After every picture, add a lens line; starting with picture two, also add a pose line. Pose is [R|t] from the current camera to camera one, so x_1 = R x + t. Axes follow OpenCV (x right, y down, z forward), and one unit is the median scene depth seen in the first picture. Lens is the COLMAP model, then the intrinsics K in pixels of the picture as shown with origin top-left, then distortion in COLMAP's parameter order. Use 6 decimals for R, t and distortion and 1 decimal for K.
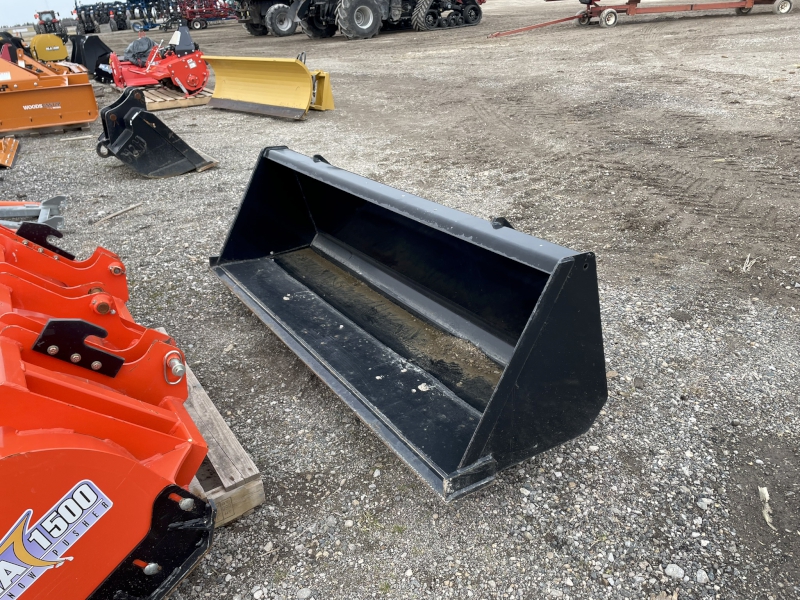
lens RADIAL K [[605.6, 0, 402.6], [0, 605.6, 300.0], [0, 0, 1]] dist [0.015247, 0.006968]
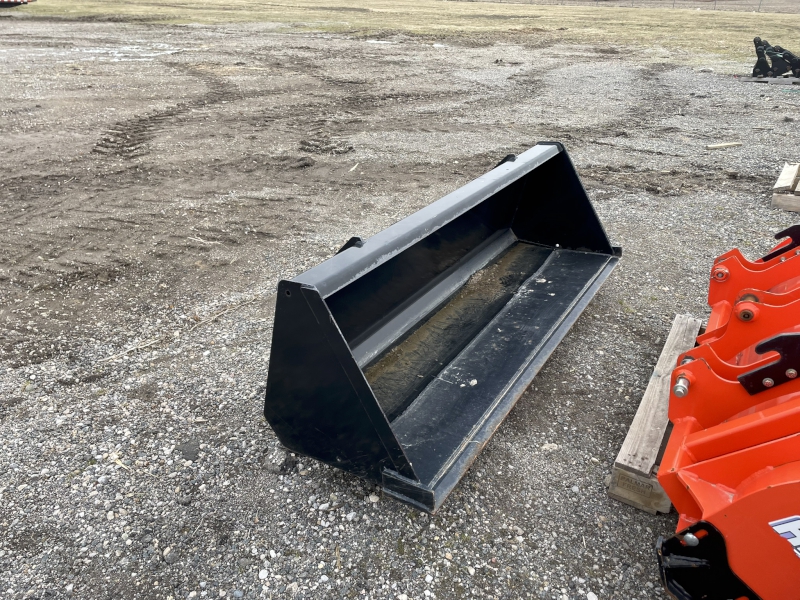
lens RADIAL K [[605.6, 0, 399.4], [0, 605.6, 301.5], [0, 0, 1]] dist [0.015247, 0.006968]
pose [[-0.428571, -0.351887, 0.832167, -0.792318], [0.420675, 0.737399, 0.528465, -0.550152], [-0.799599, 0.576557, -0.167998, 1.198366]]
